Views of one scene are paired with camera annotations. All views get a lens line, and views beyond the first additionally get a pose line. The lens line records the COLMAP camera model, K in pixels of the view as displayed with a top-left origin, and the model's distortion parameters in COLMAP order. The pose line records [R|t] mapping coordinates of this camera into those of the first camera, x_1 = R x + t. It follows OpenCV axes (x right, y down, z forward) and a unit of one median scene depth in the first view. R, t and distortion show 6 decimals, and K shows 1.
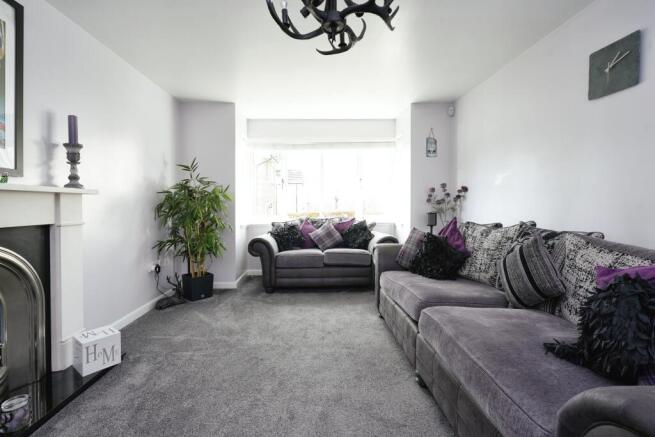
lens RADIAL K [[293.9, 0, 327.5], [0, 293.9, 218.5], [0, 0, 1]] dist [0.000865, 0.000762]
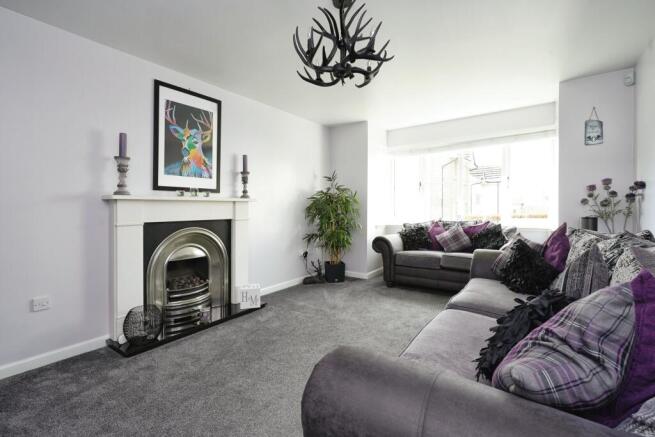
lens RADIAL K [[293.9, 0, 327.5], [0, 293.9, 218.5], [0, 0, 1]] dist [0.000865, 0.000762]
pose [[0.802089, 0.020911, -0.596839, 0.286652], [-0.024509, 0.999697, 0.002087, -0.001034], [0.596702, 0.012954, 0.802359, -0.033671]]
